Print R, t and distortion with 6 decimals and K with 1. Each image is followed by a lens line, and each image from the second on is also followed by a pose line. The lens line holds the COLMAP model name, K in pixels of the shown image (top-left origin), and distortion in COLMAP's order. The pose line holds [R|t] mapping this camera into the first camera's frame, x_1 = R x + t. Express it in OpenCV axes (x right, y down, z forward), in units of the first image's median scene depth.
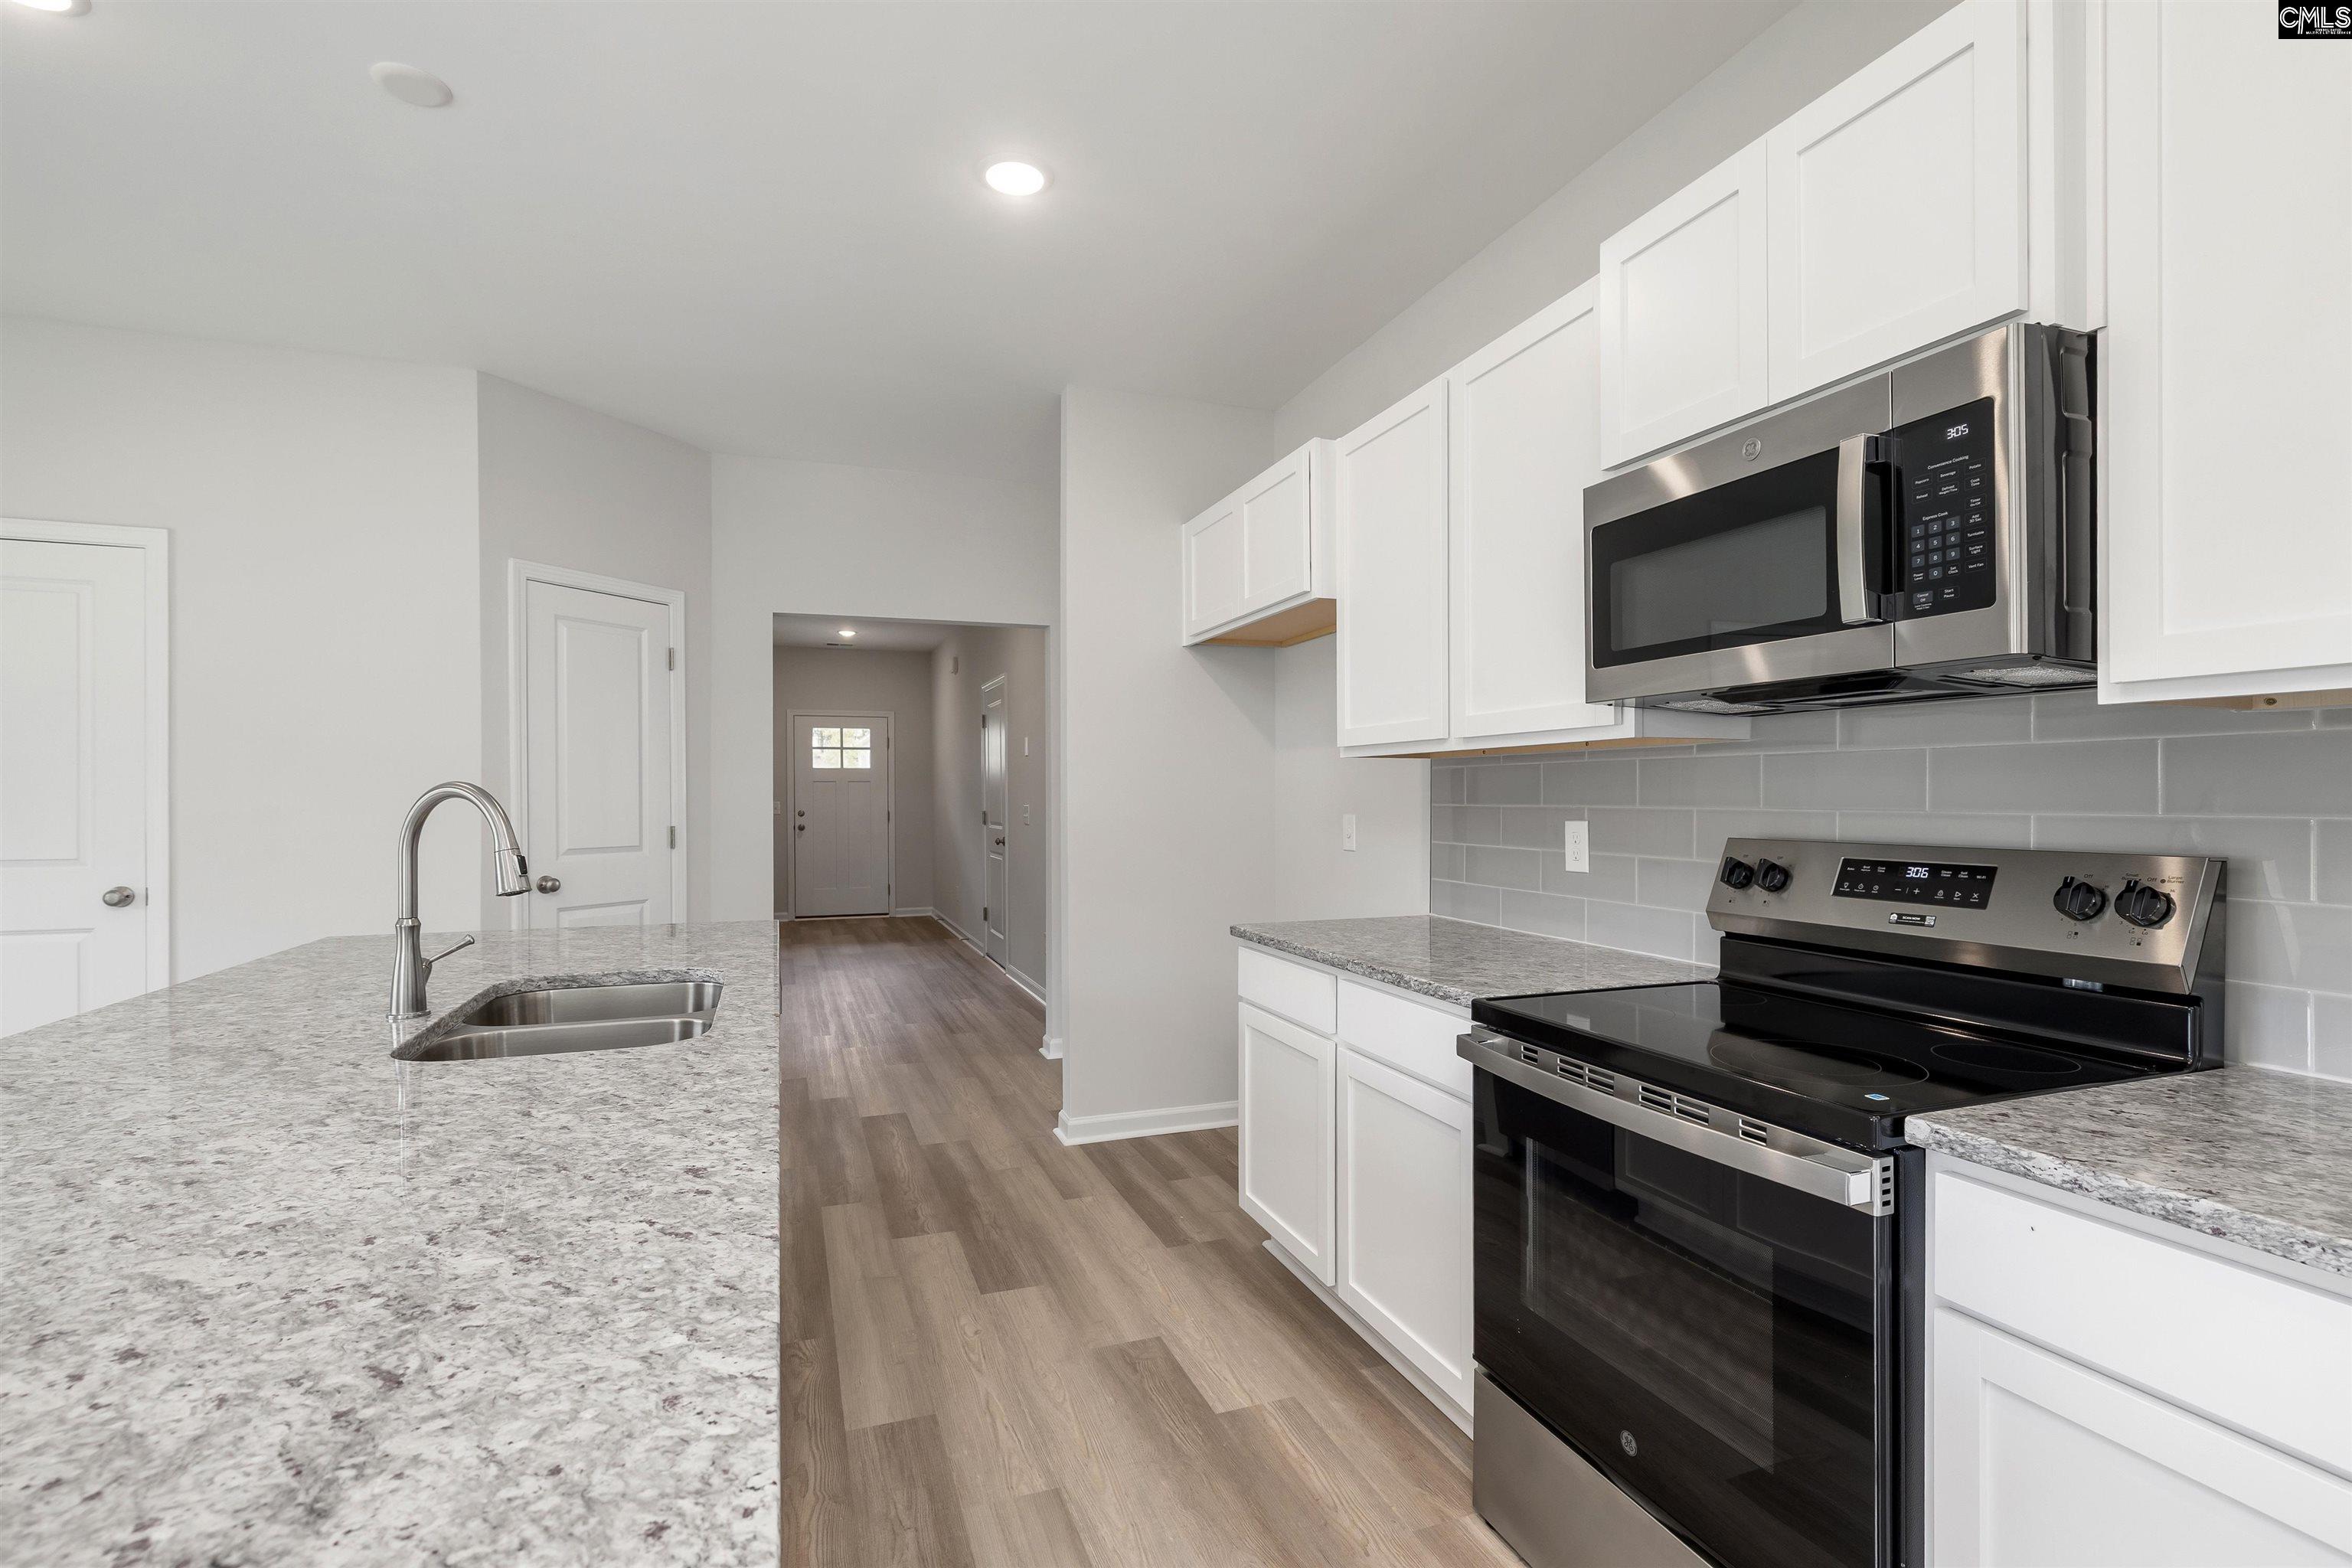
lens RADIAL K [[1085.5, 0, 1188.5], [0, 1085.5, 796.6], [0, 0, 1]] dist [-0.003002, -0.000334]
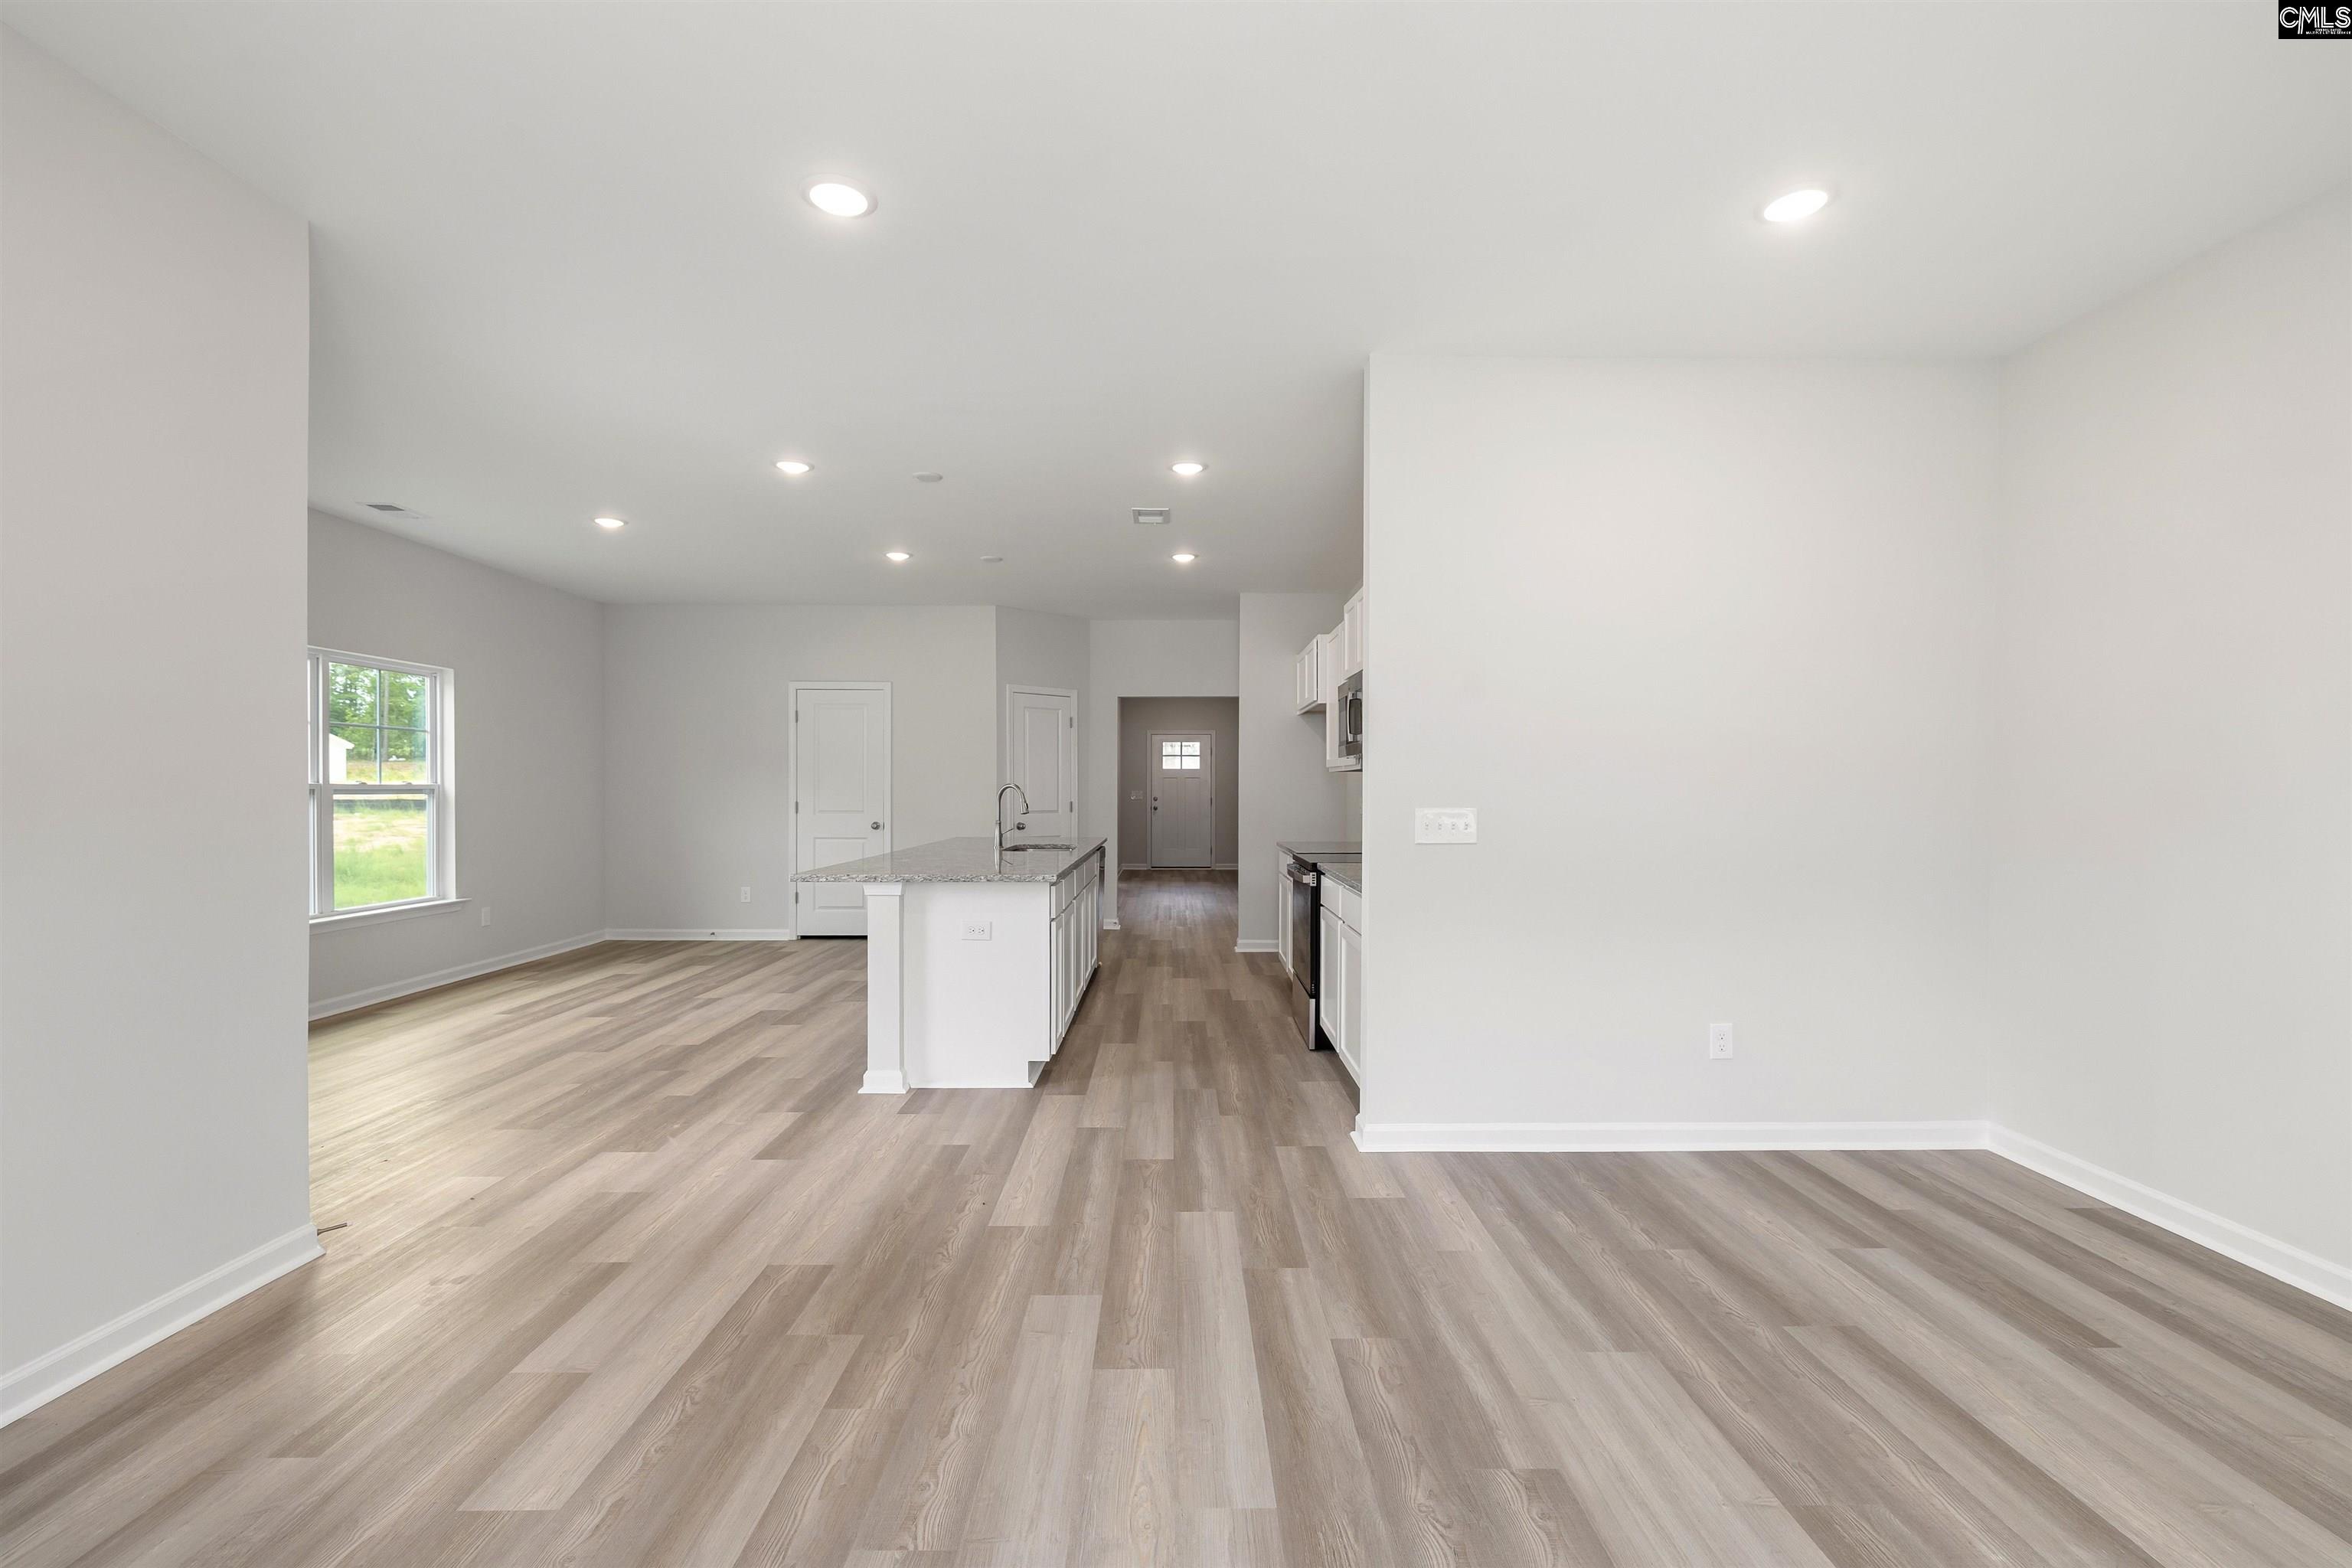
lens RADIAL K [[1013.8, 0, 1173.9], [0, 1013.8, 787.5], [0, 0, 1]] dist [0.002302, 0.000056]
pose [[0.936549, 0.004684, -0.350504, 0.869767], [-0.005135, 0.999987, -0.000356, -0.002057], [0.350498, 0.002133, 0.936561, -1.680764]]
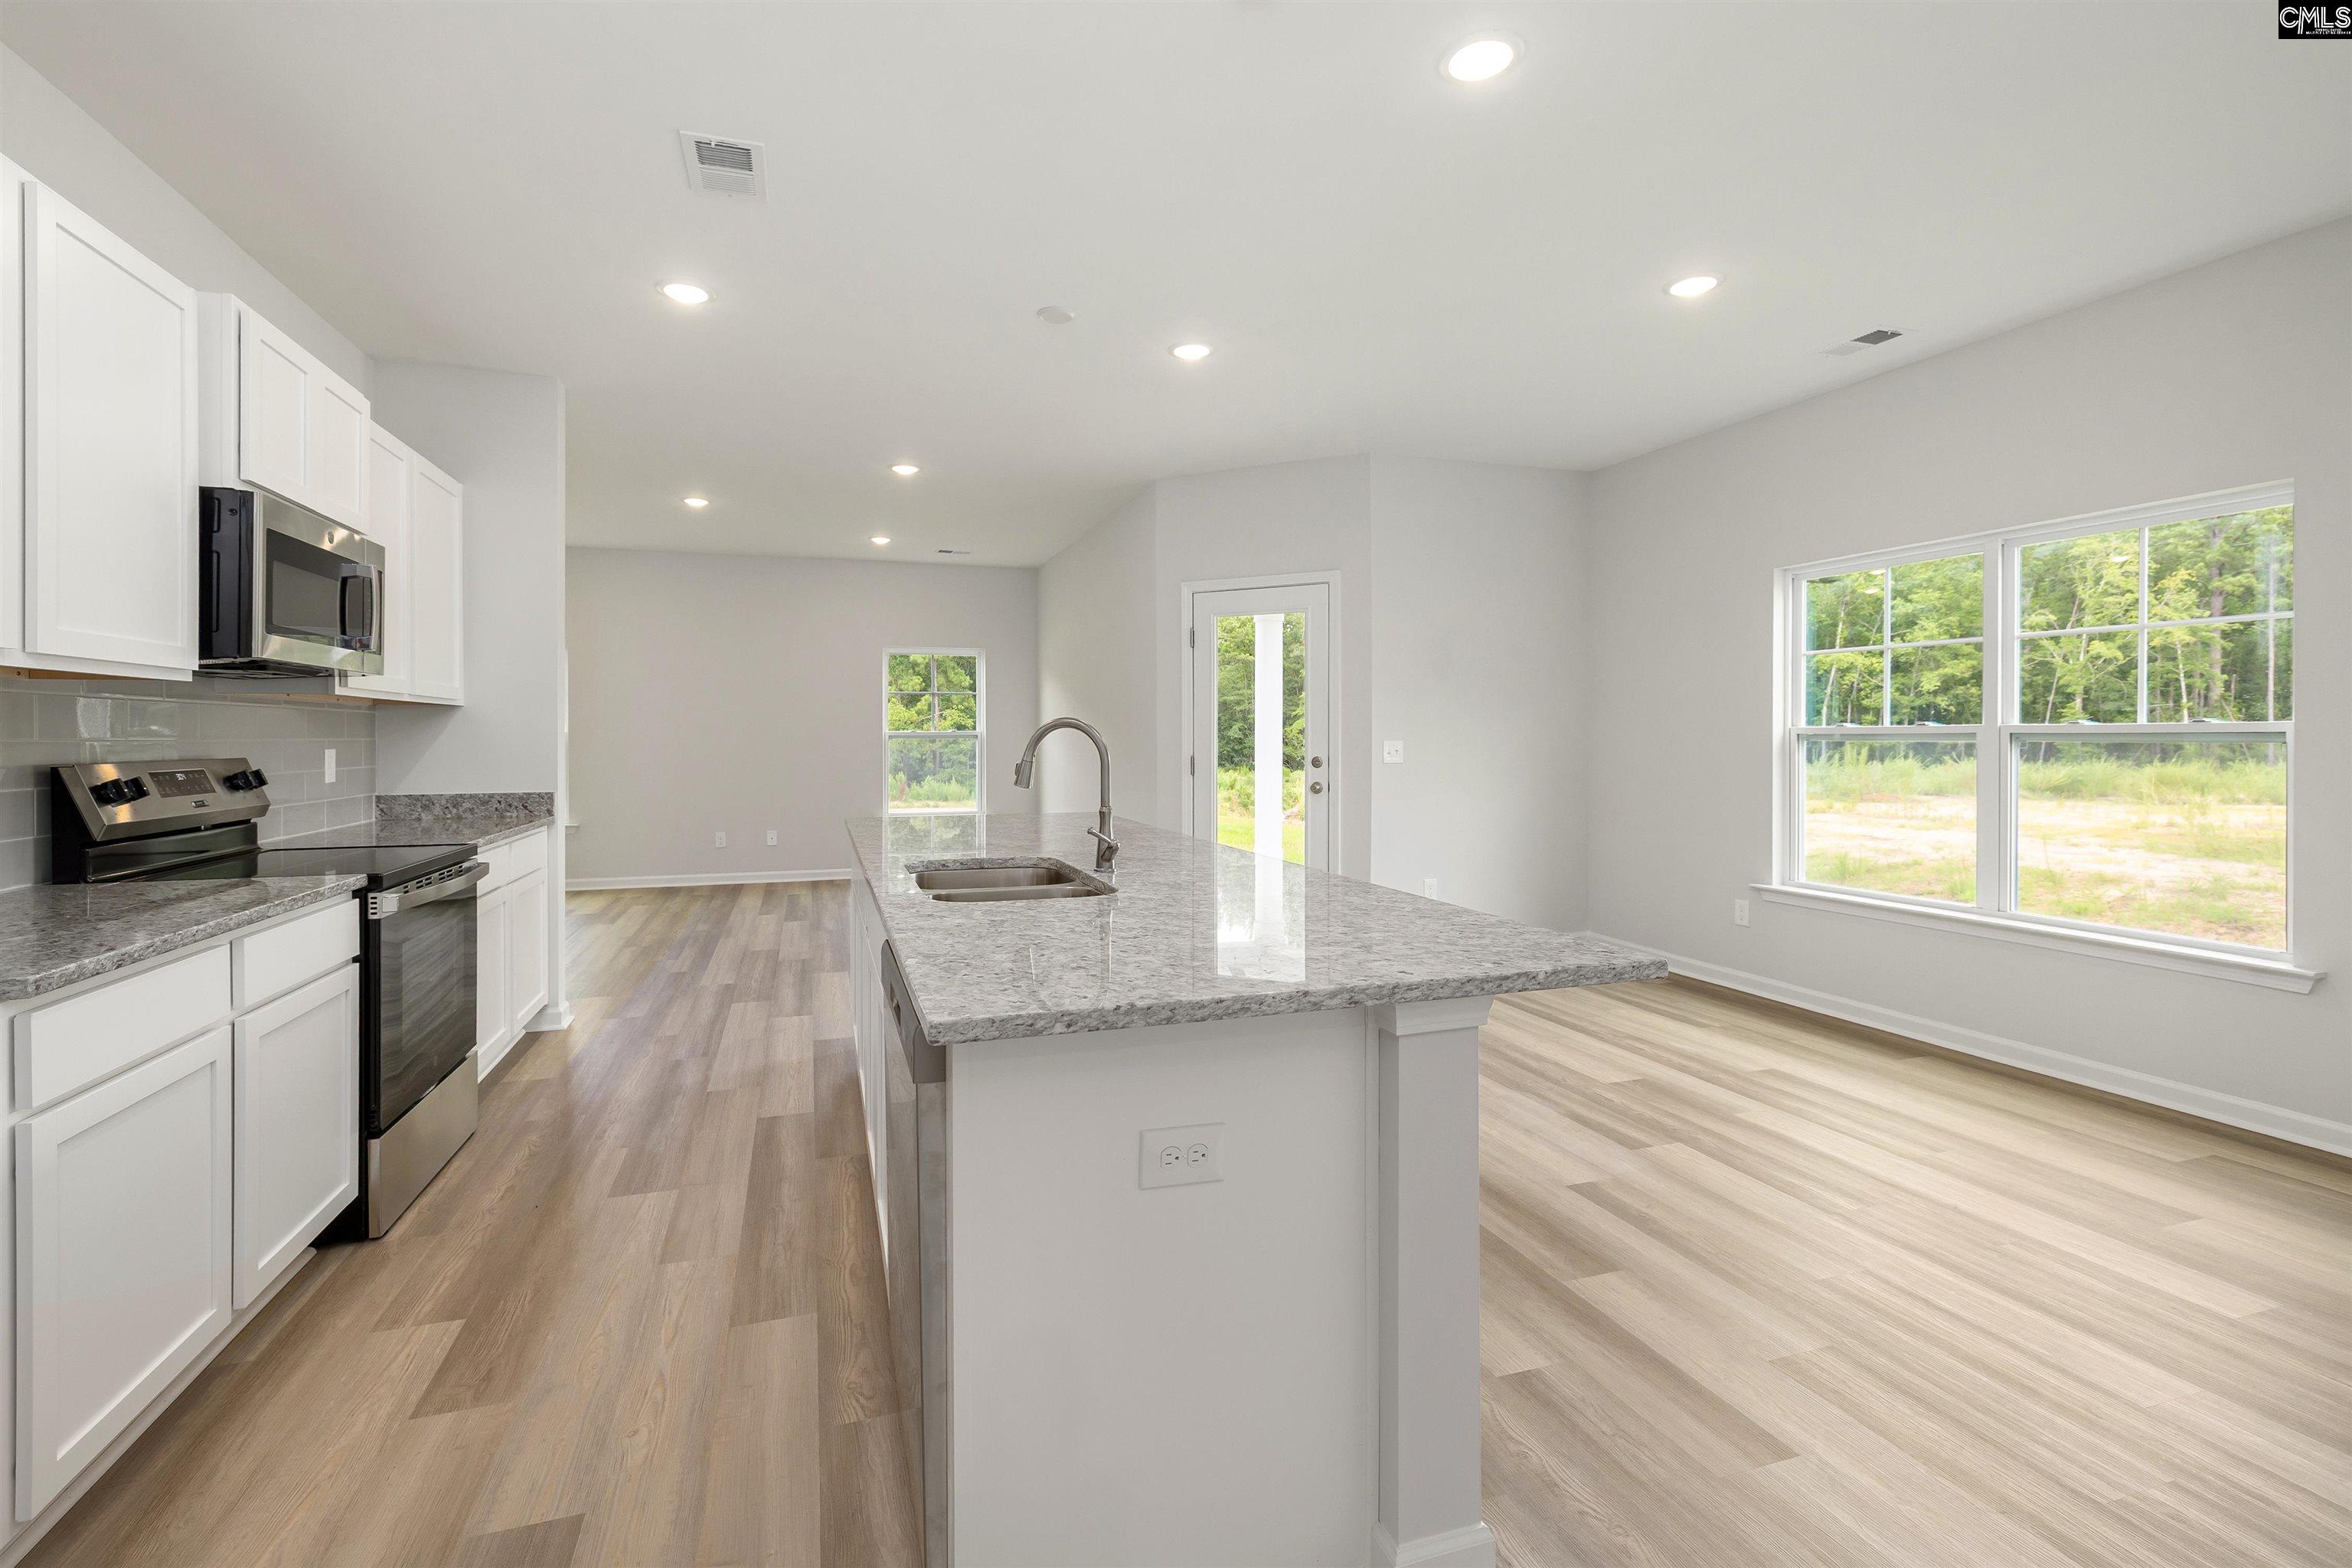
lens RADIAL K [[1099.5, 0, 1164.4], [0, 1099.5, 745.0], [0, 0, 1]] dist [0.002396, 0.000279]
pose [[-0.998635, 0.001631, 0.052215, -0.737523], [0.002208, 0.999937, 0.010993, 0.006646], [-0.052194, 0.011093, -0.998575, 2.119047]]
